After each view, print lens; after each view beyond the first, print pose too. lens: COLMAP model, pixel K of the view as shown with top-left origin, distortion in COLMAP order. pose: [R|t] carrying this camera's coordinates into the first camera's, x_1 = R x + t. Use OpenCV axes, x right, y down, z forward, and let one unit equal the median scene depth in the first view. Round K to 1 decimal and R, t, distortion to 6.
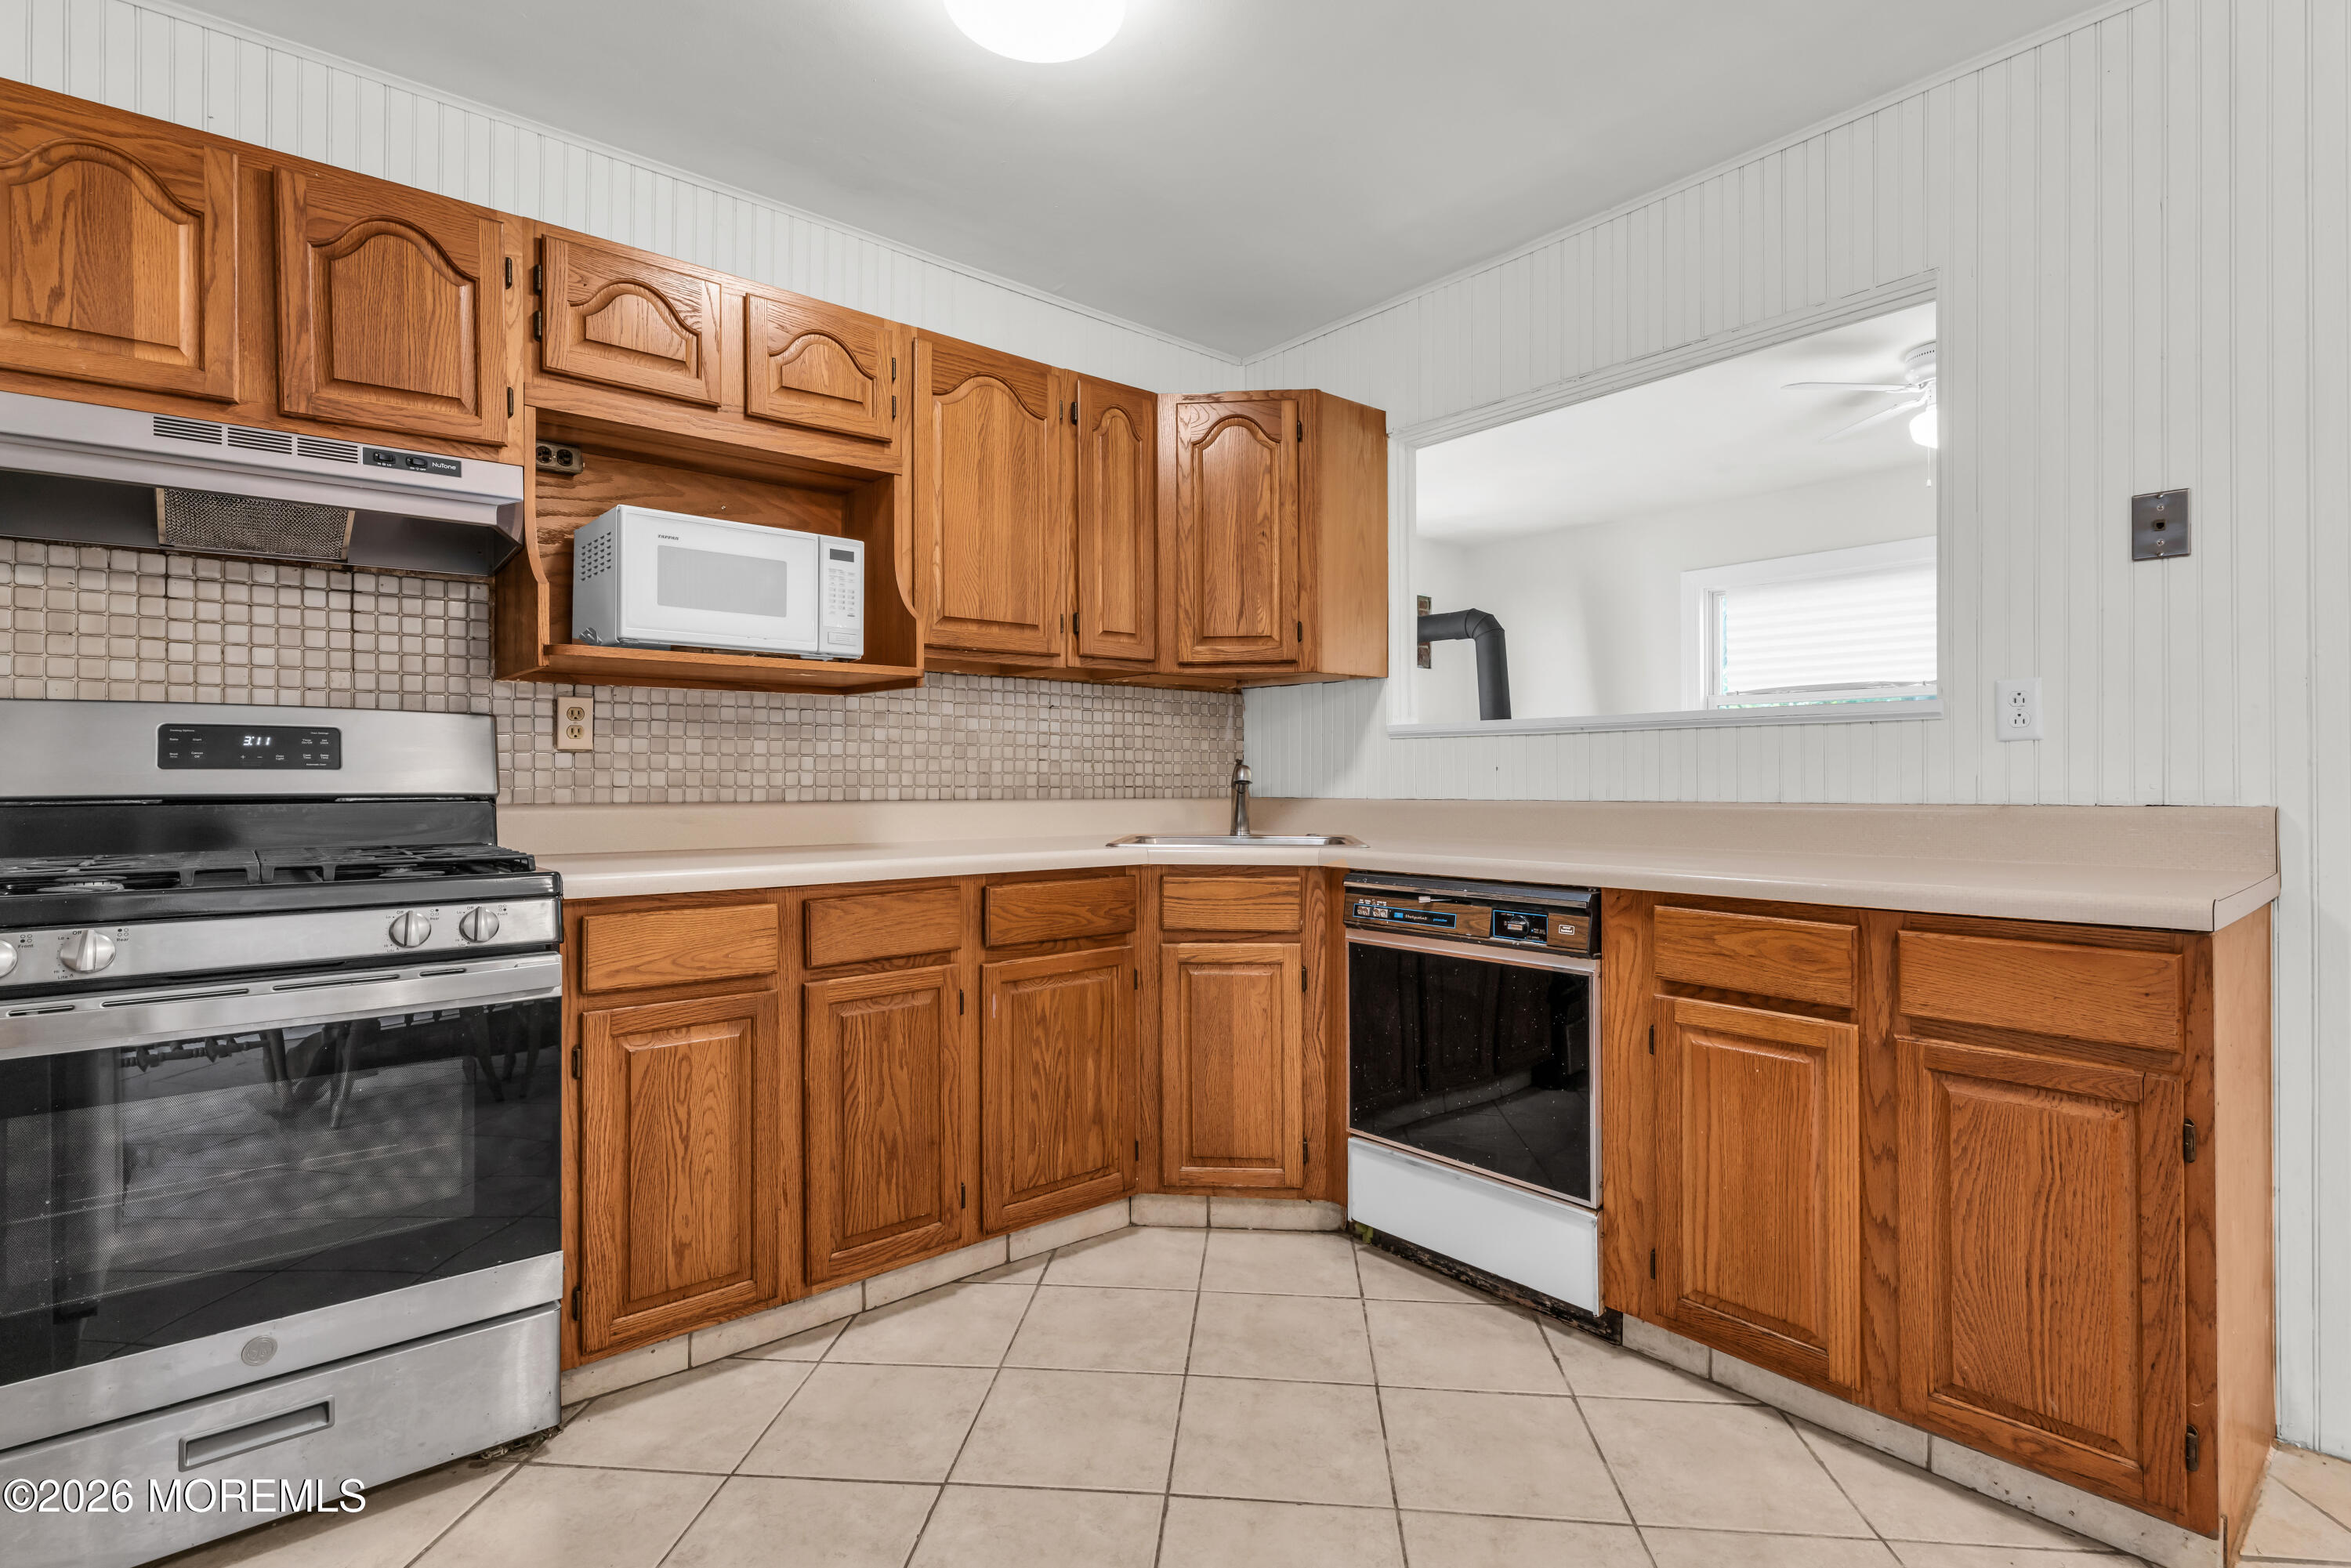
lens RADIAL K [[1118.6, 0, 1176.3], [0, 1118.6, 772.5], [0, 0, 1]] dist [-0.003408, -0.000292]
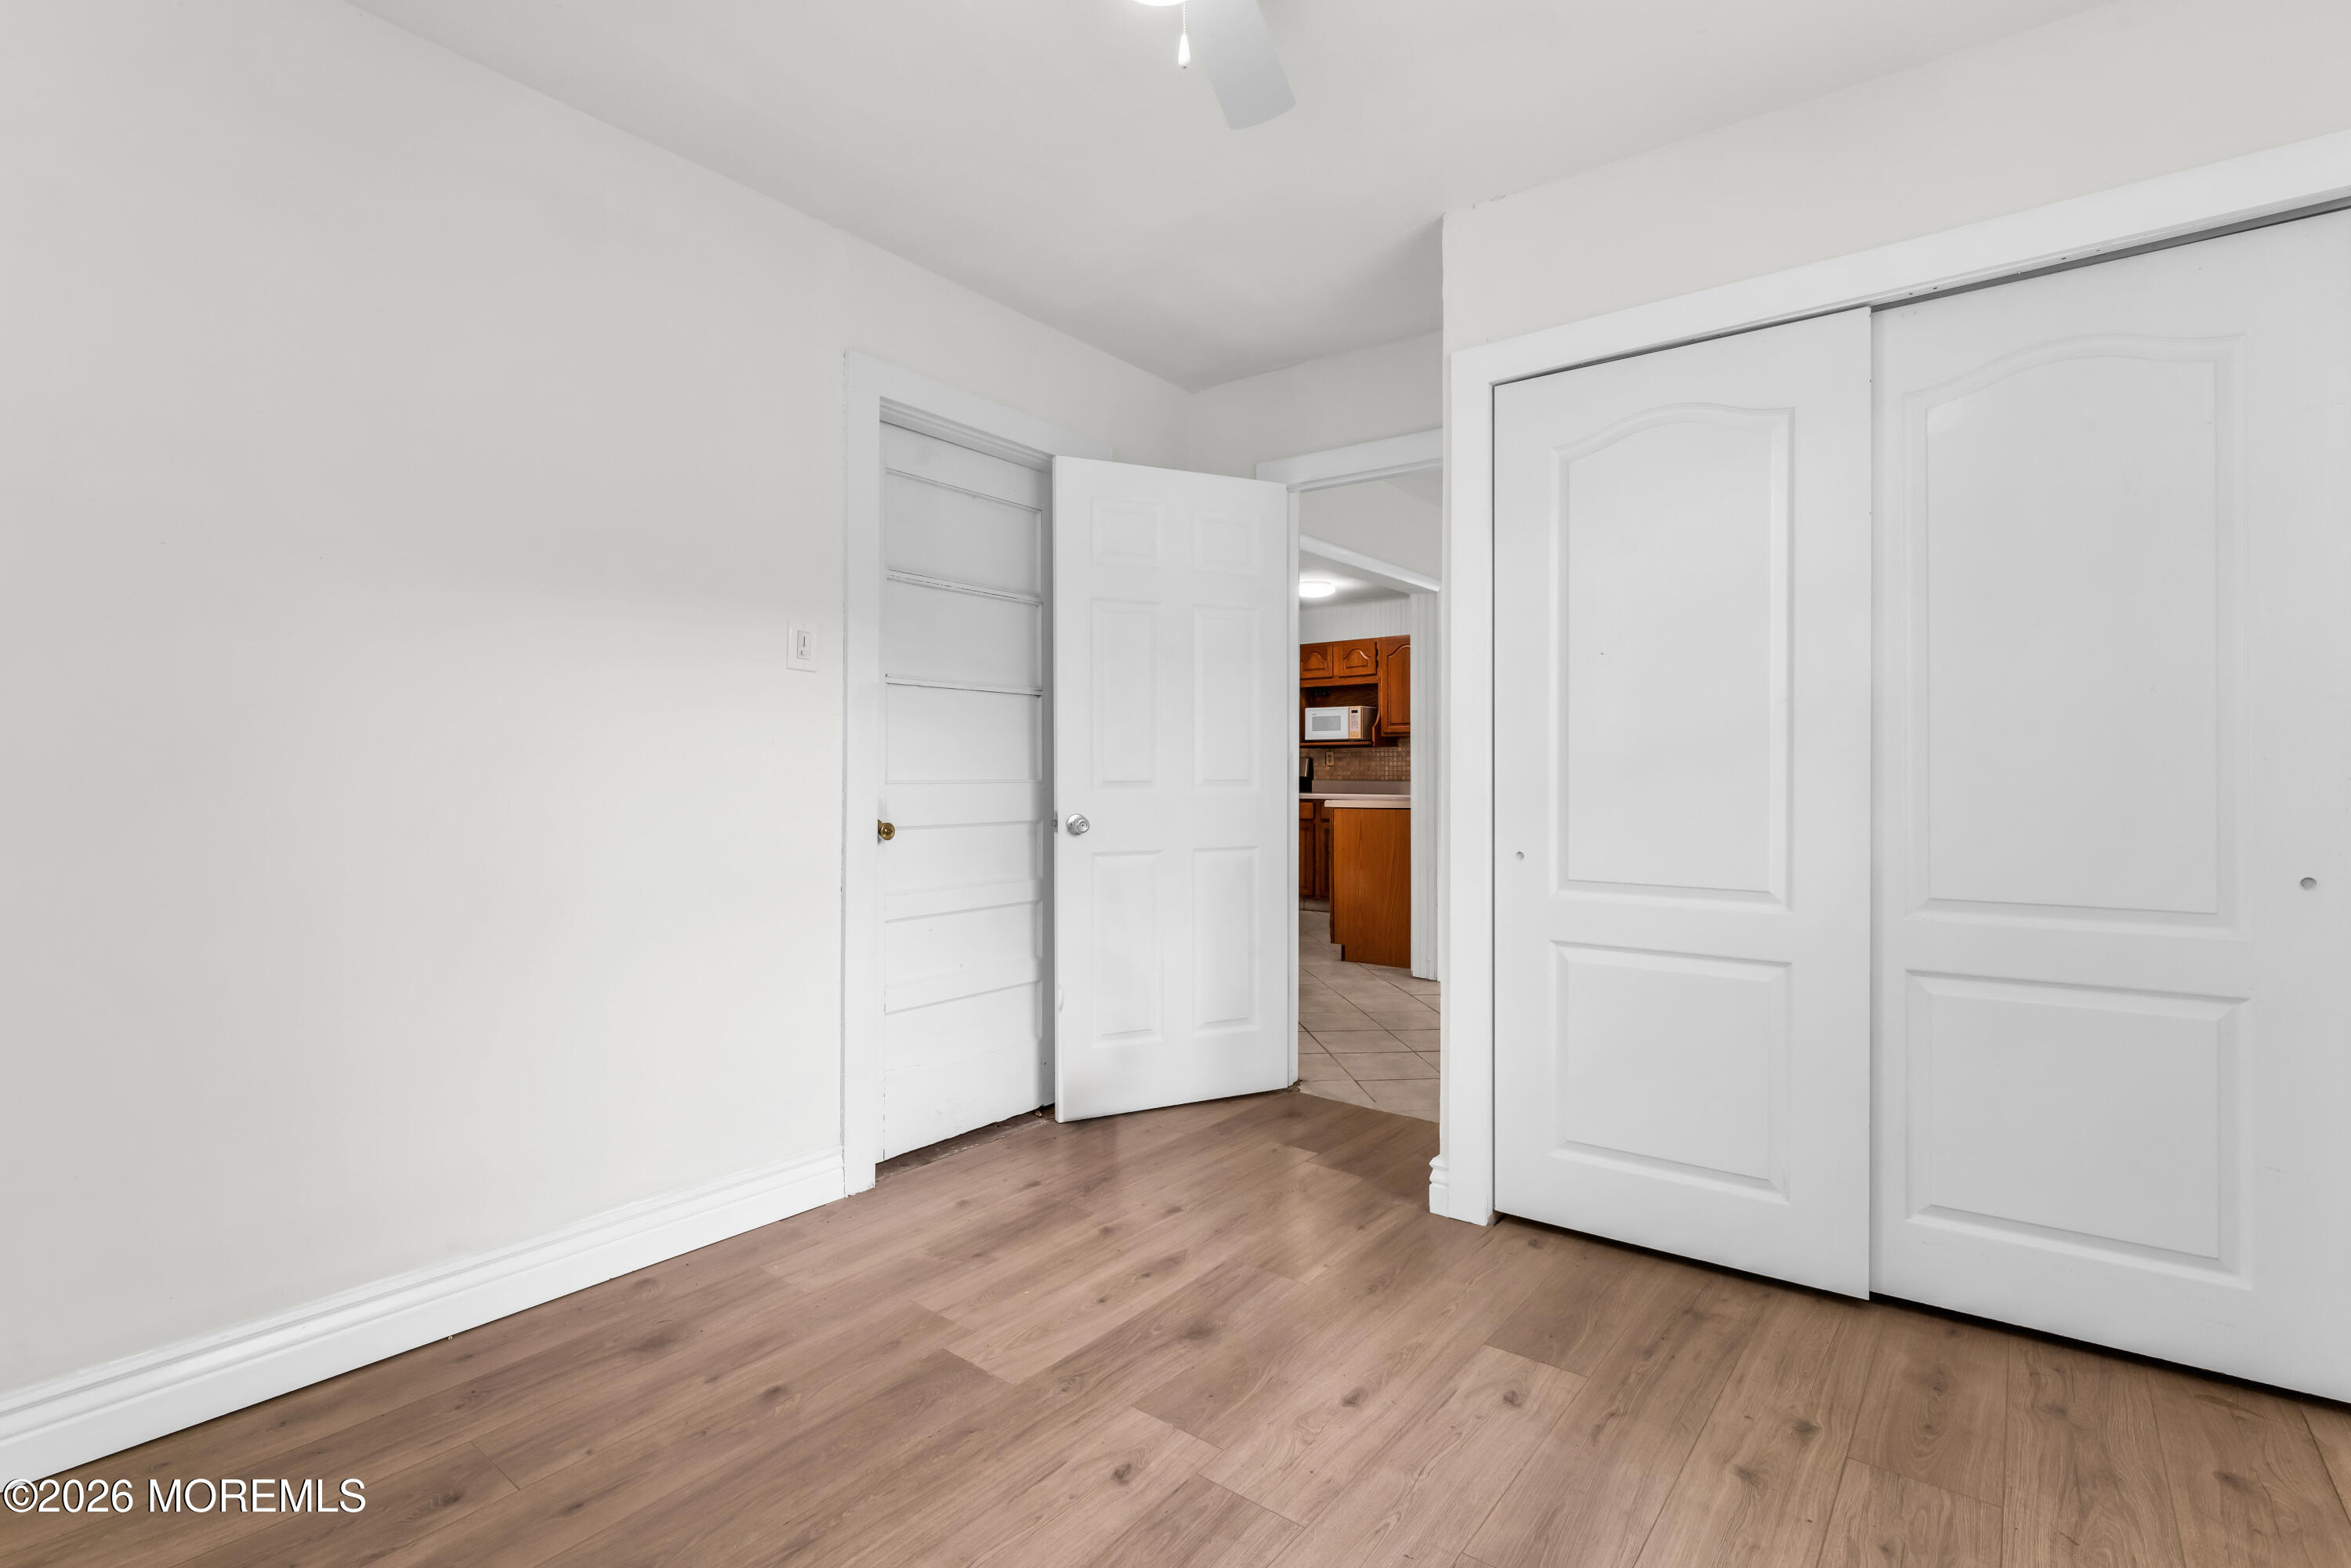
lens RADIAL K [[1115.1, 0, 1175.5], [0, 1115.1, 784.0], [0, 0, 1]] dist [-0.001226, 0.000583]
pose [[0.205208, 0.006236, -0.978698, 2.915524], [0.004297, 0.999964, 0.007273, 0.012297], [0.978709, -0.005698, 0.205174, -0.297430]]
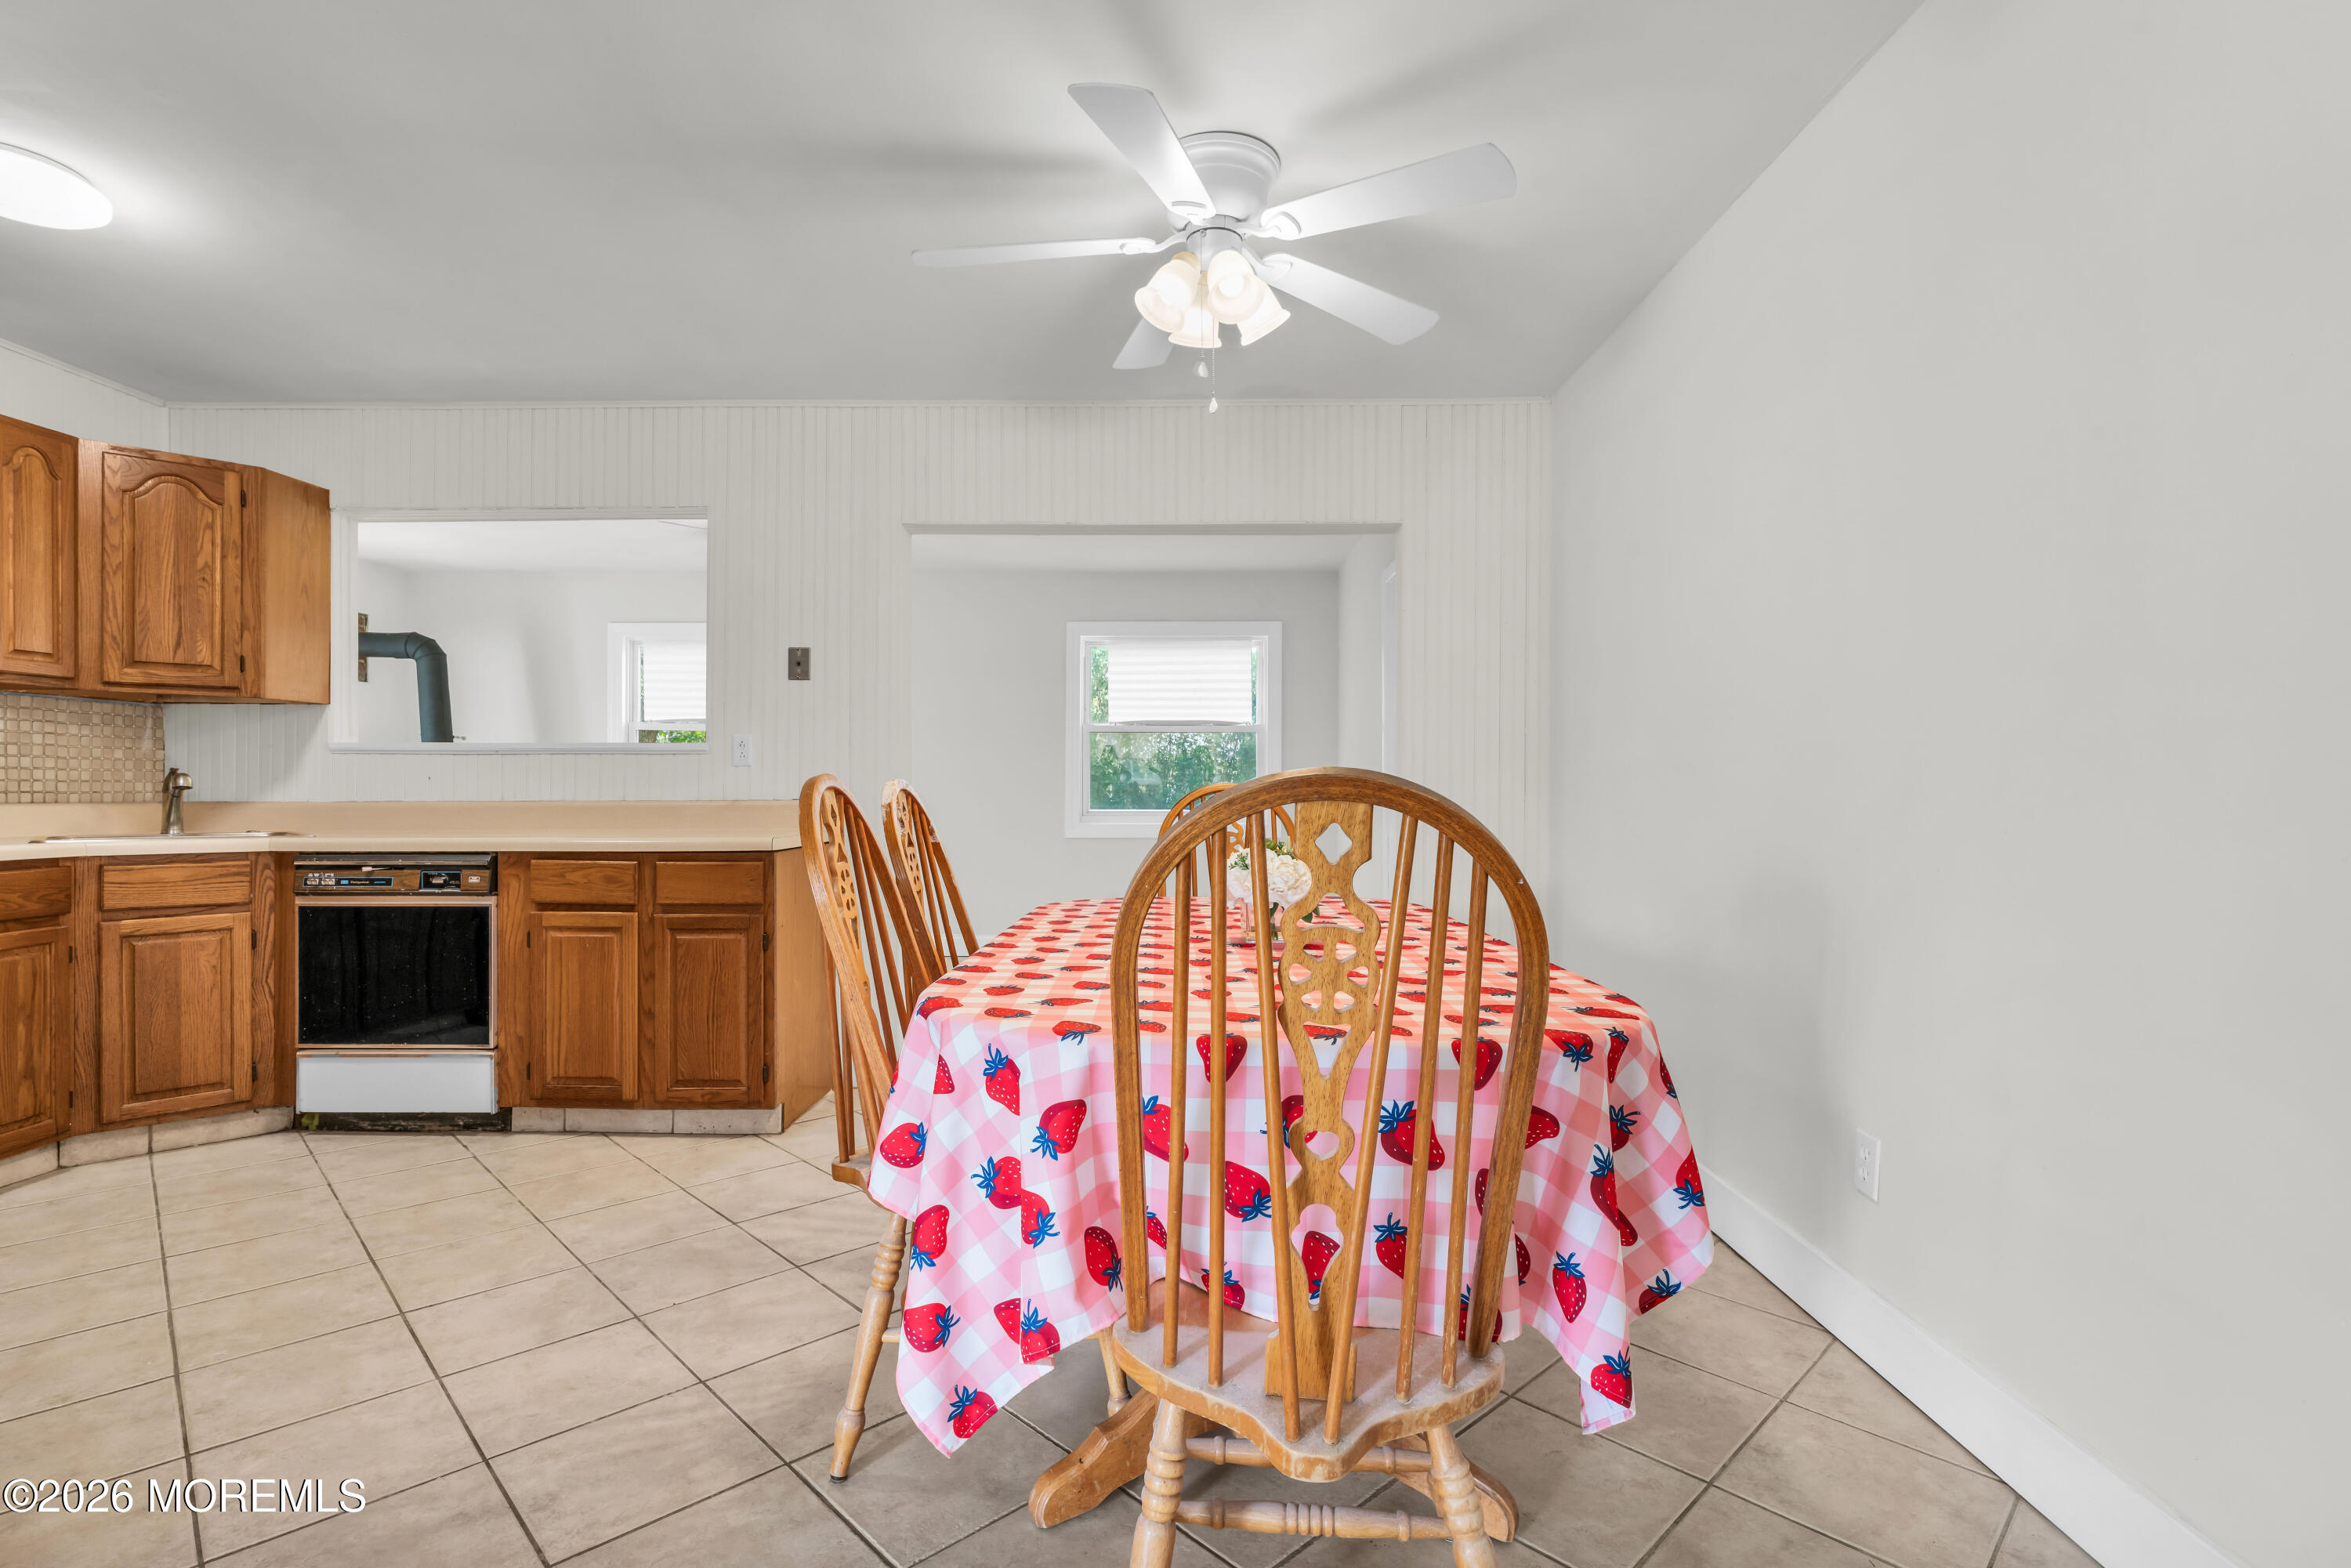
lens RADIAL K [[1115.1, 0, 1175.5], [0, 1115.1, 784.0], [0, 0, 1]] dist [-0.001226, 0.000583]
pose [[0.655950, 0.004931, 0.754789, -0.161450], [-0.006573, 0.999978, -0.000820, -0.001284], [-0.754776, -0.004423, 0.655968, -0.656257]]
